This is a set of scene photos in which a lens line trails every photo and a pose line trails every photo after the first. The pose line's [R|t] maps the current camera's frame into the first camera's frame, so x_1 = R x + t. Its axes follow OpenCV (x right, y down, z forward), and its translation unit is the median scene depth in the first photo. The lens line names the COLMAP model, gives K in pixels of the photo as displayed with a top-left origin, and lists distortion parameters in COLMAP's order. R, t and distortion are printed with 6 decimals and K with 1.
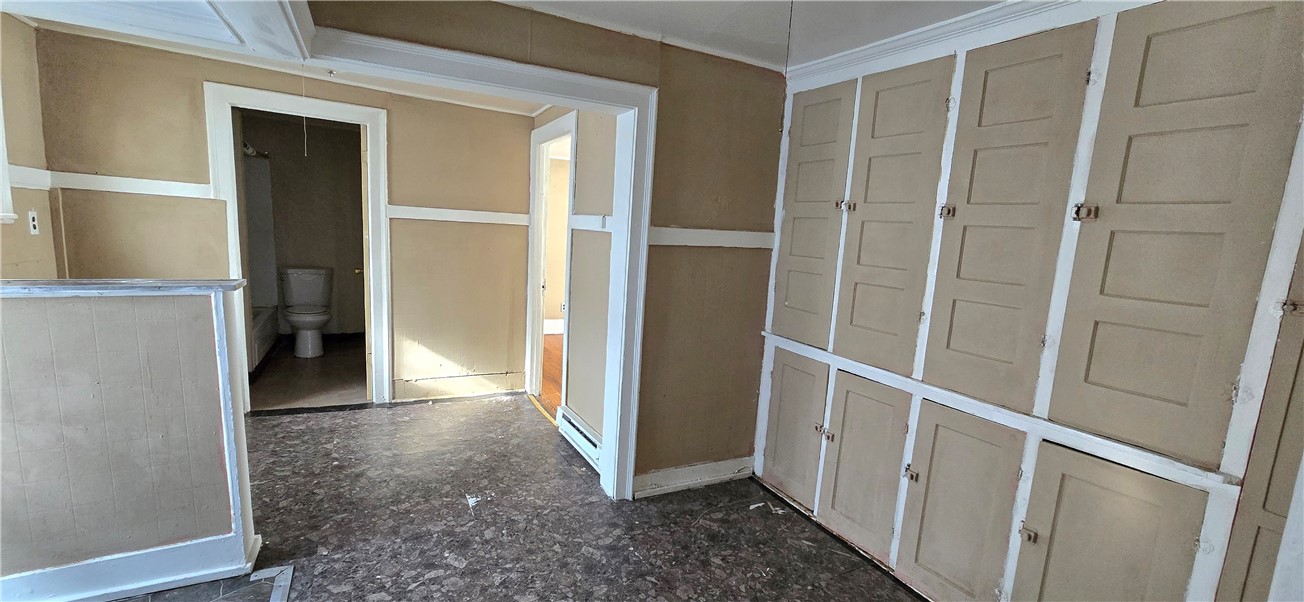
lens RADIAL K [[529.2, 0, 658.0], [0, 529.2, 310.2], [0, 0, 1]] dist [-0.008704, 0.000199]
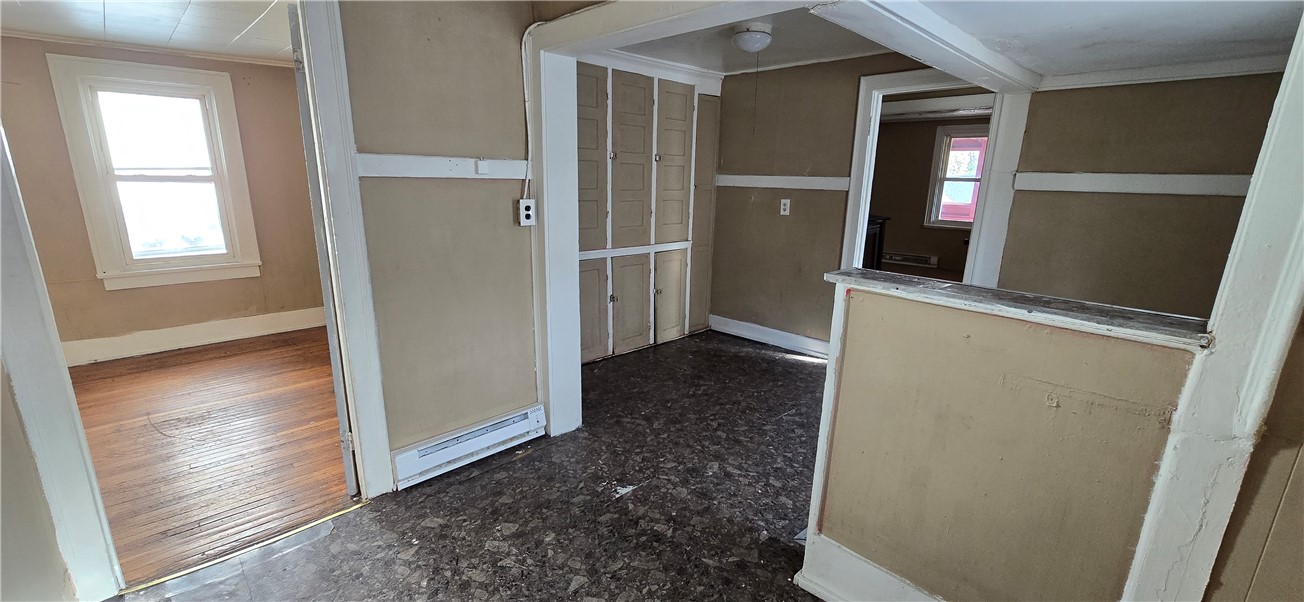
lens RADIAL K [[529.2, 0, 658.0], [0, 529.2, 310.2], [0, 0, 1]] dist [-0.008704, 0.000199]
pose [[-0.265520, -0.300621, 0.916038, -1.281339], [0.112990, 0.933893, 0.339231, -0.268807], [-0.957461, 0.193576, -0.214000, 1.245981]]
